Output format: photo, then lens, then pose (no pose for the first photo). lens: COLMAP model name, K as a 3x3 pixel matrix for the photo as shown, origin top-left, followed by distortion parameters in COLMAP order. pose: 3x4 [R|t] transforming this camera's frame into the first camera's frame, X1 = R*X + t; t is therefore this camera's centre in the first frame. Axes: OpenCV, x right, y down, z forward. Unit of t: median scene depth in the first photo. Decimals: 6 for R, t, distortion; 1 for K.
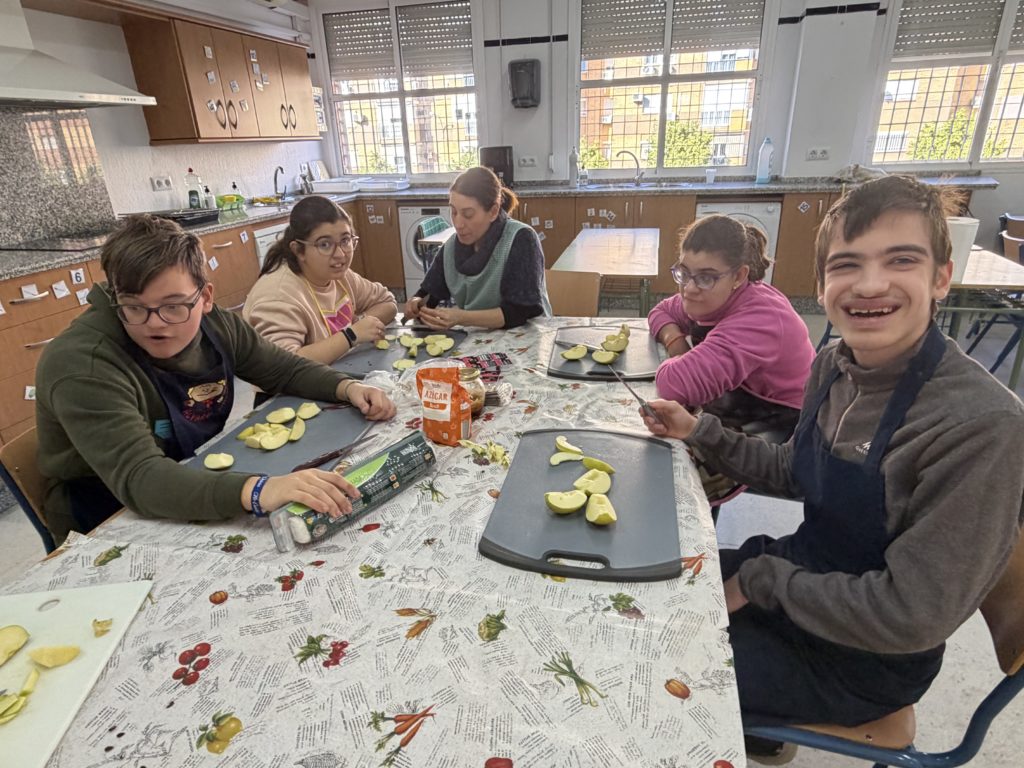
lens RADIAL K [[602.2, 0, 508.3], [0, 602.2, 388.6], [0, 0, 1]] dist [0.006049, -0.000662]
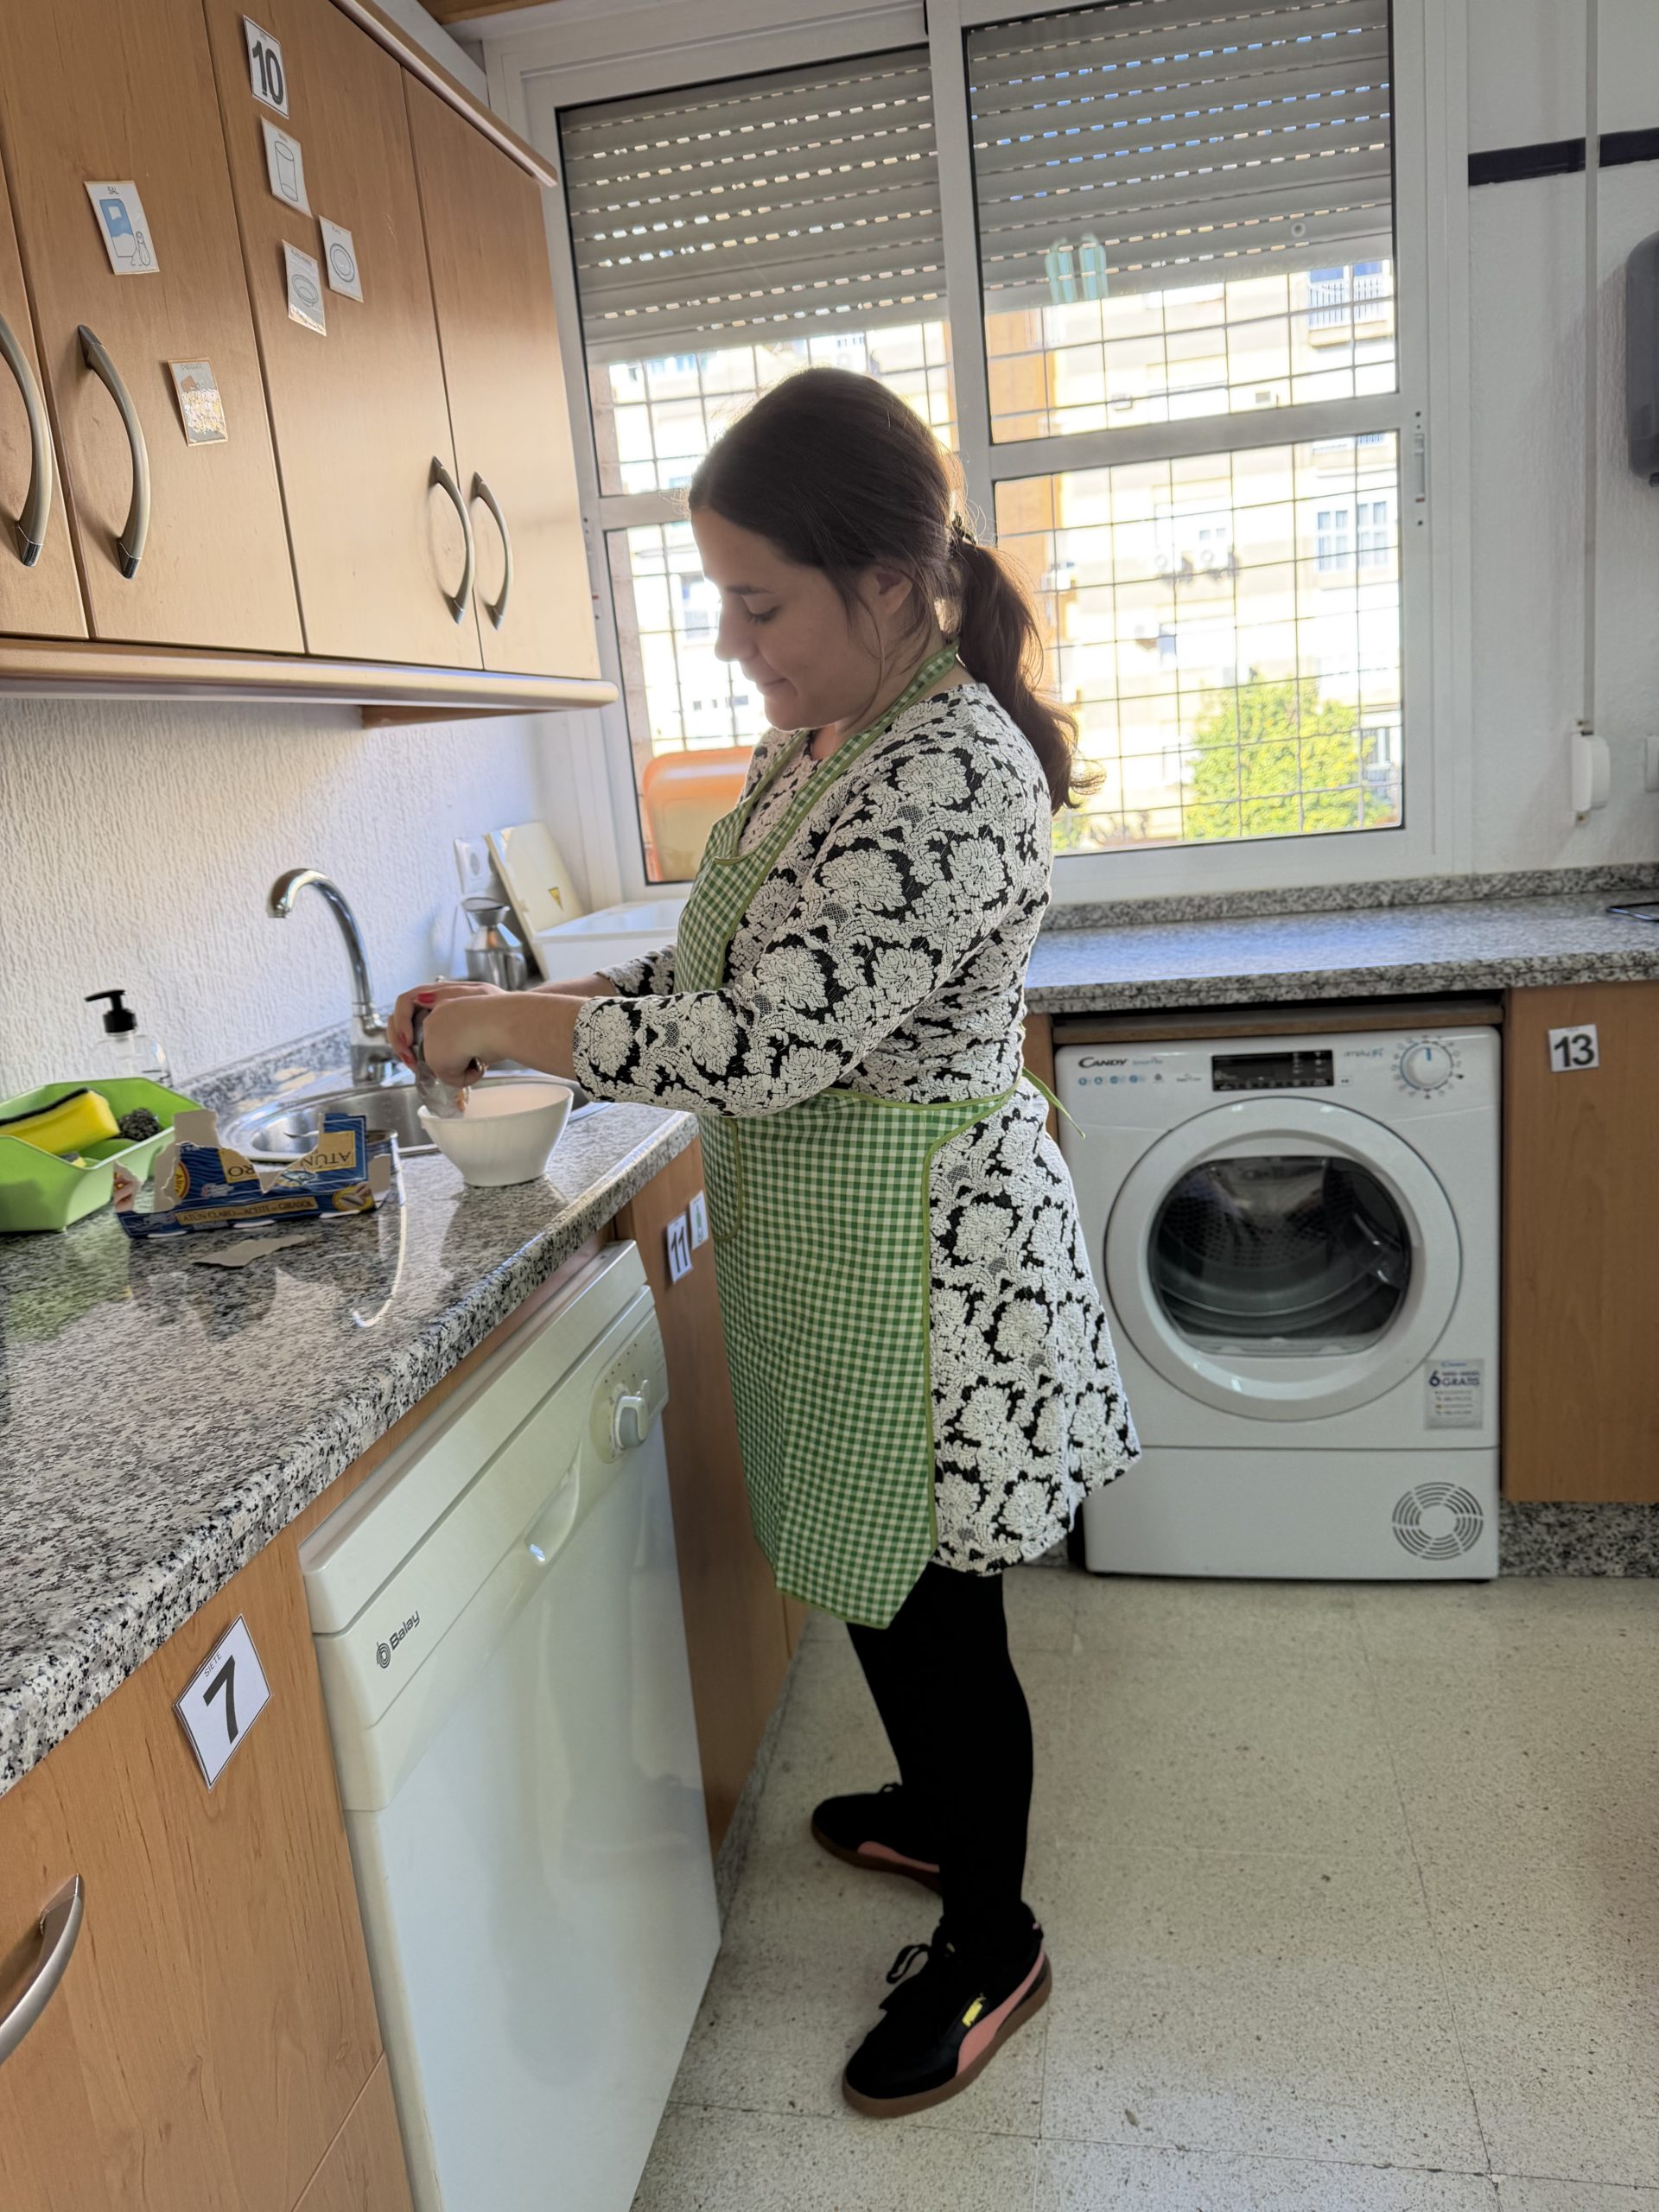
lens RADIAL K [[1528.5, 0, 839.8], [0, 1528.5, 1097.0], [0, 0, 1]] dist [0.003134, -0.023923]
pose [[0.996698, -0.062483, 0.051853, -0.282676], [0.070465, 0.982915, -0.170038, -0.230765], [-0.040342, 0.173131, 0.984072, 0.608970]]
